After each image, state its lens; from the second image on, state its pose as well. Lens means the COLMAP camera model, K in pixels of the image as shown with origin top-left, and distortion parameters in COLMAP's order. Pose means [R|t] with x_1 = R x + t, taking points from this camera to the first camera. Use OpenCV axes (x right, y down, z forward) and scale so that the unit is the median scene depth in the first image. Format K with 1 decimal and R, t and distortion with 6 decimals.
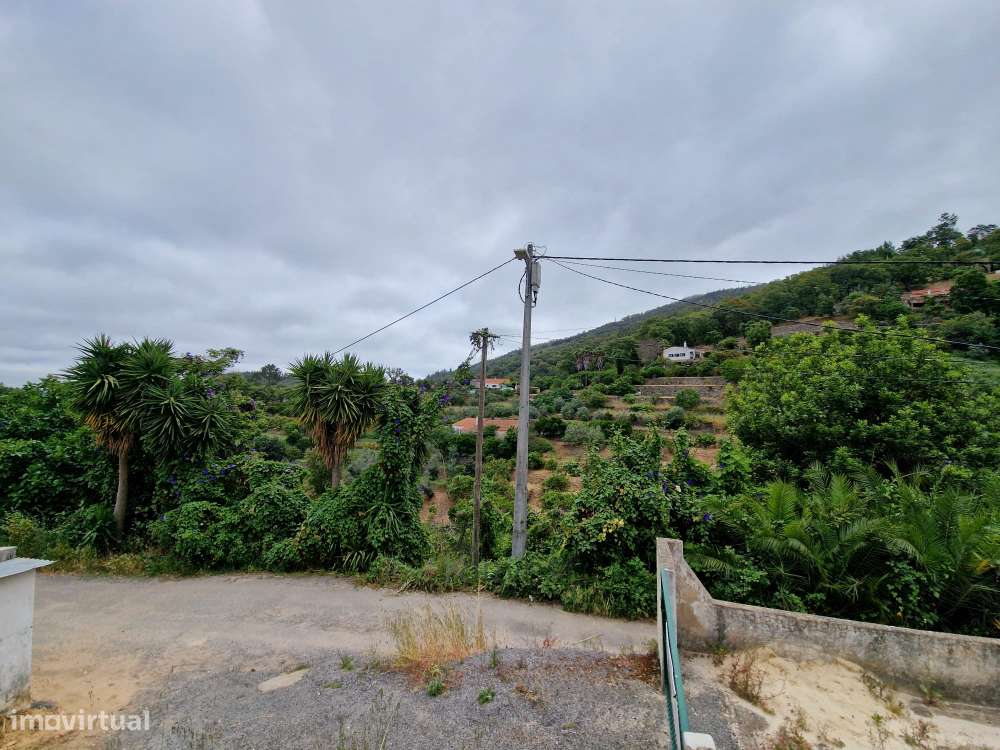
lens RADIAL K [[410.5, 0, 497.0], [0, 410.5, 369.8], [0, 0, 1]] dist [0.007797, -0.007248]
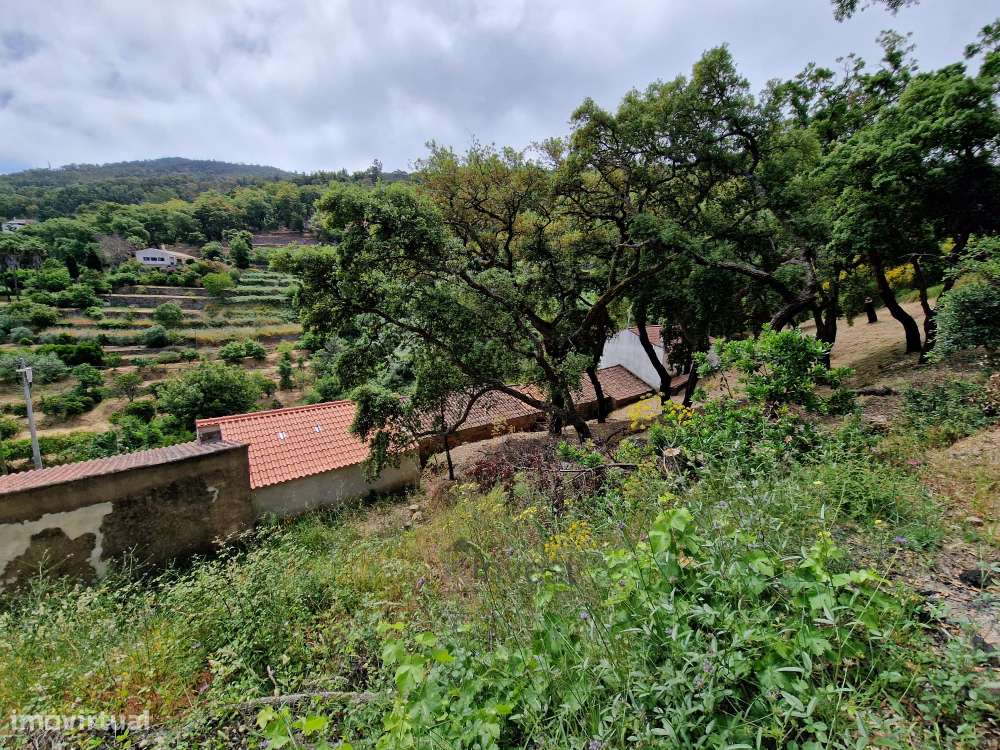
lens RADIAL K [[409.9, 0, 498.3], [0, 409.9, 369.5], [0, 0, 1]] dist [0.011689, -0.007052]
pose [[0.474133, -0.171276, 0.863633, -0.078842], [-0.073907, 0.969692, 0.232885, -0.124844], [-0.877346, -0.174247, 0.447105, -0.274331]]
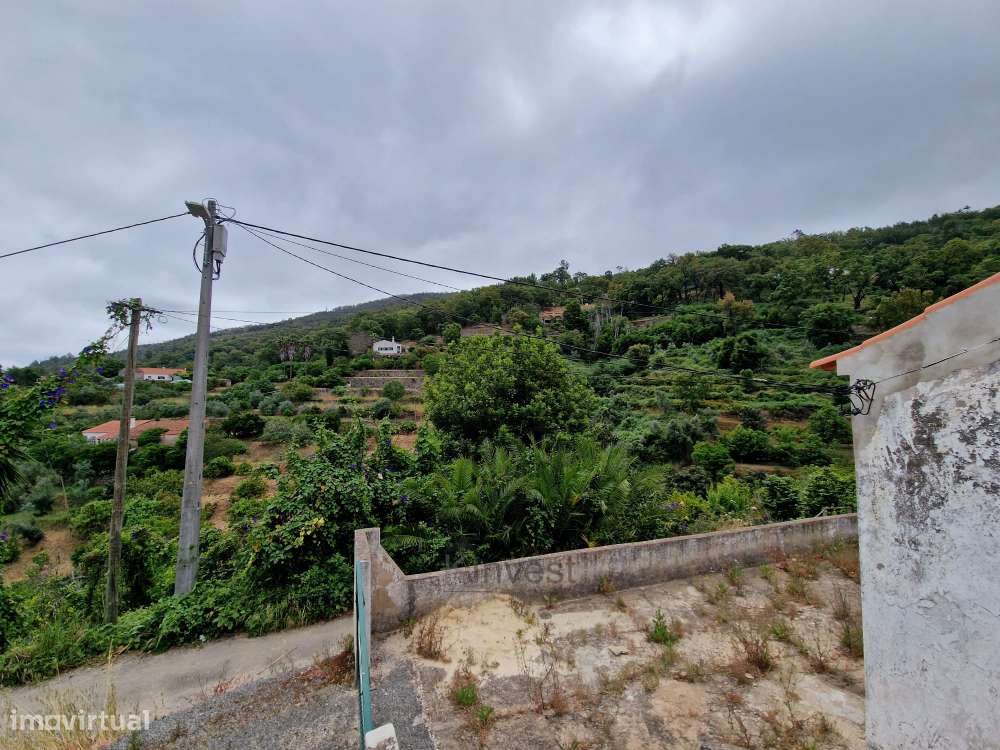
lens RADIAL K [[409.9, 0, 496.4], [0, 409.9, 369.2], [0, 0, 1]] dist [0.003597, -0.000489]
pose [[0.779401, 0.015547, 0.626333, 0.002235], [-0.026701, 0.999608, 0.008415, 0.000370], [-0.625956, -0.023282, 0.779511, 0.002297]]
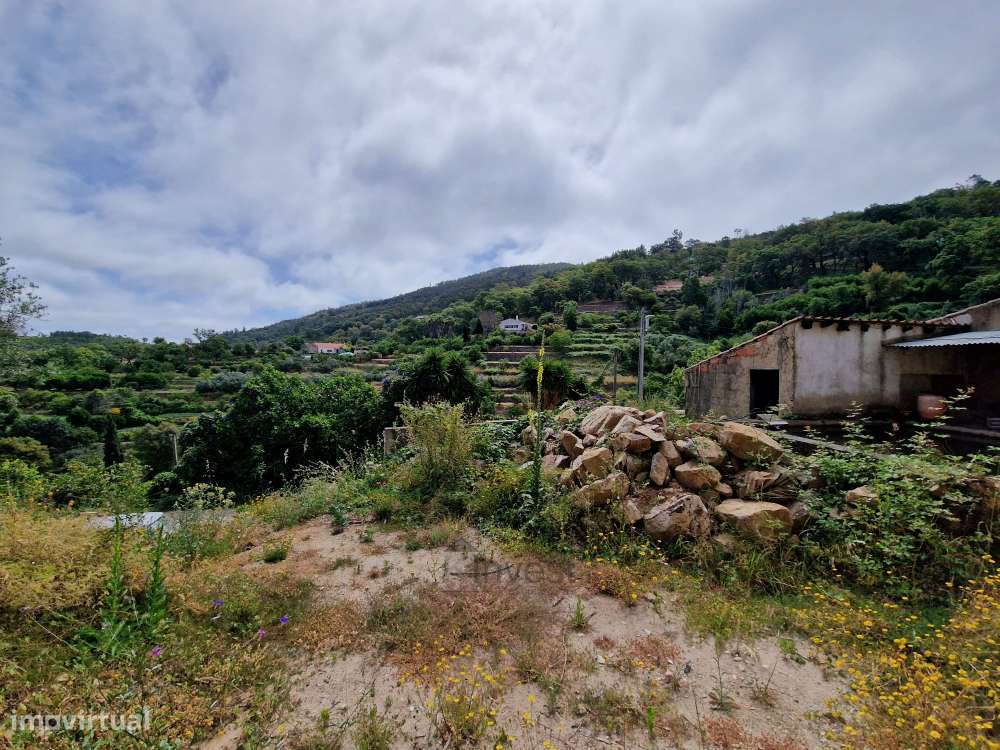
lens RADIAL K [[409.9, 0, 498.3], [0, 409.9, 369.5], [0, 0, 1]] dist [0.011689, -0.007052]
pose [[0.897179, -0.015627, 0.441391, -0.220842], [-0.024268, 0.996120, 0.084594, -0.021051], [-0.441000, -0.086608, 0.893319, -0.089835]]
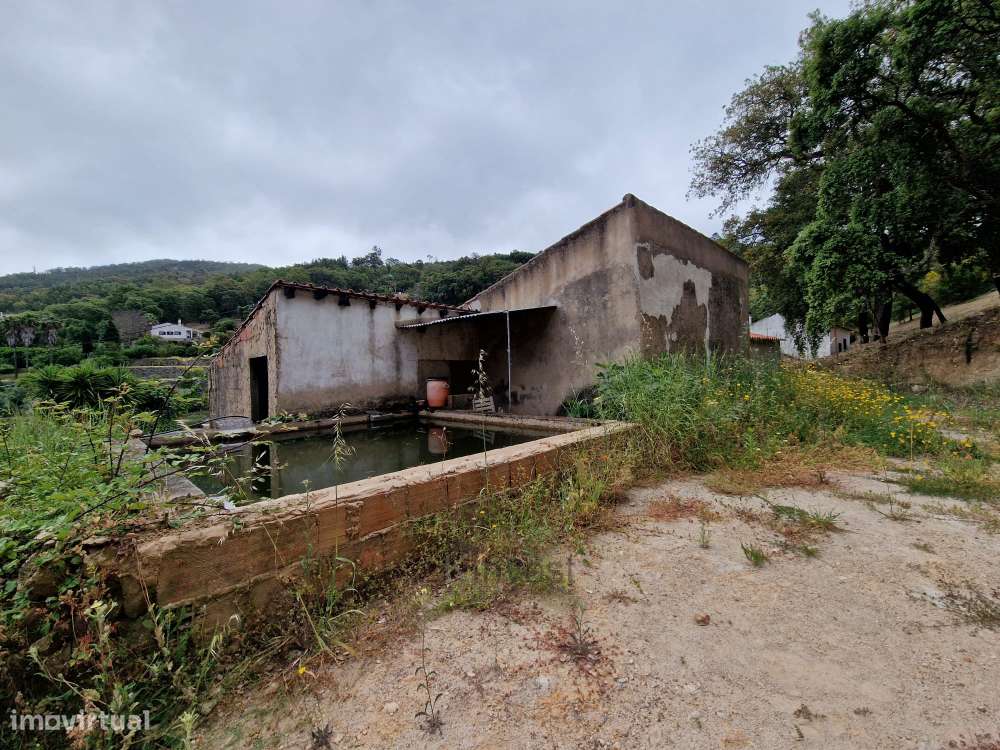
lens RADIAL K [[411.2, 0, 497.3], [0, 411.2, 369.2], [0, 0, 1]] dist [0.001113, -0.000188]
pose [[0.426254, -0.019503, 0.904393, -0.154098], [-0.028257, 0.998993, 0.034861, -0.014591], [-0.904162, -0.040415, 0.425273, -0.098999]]
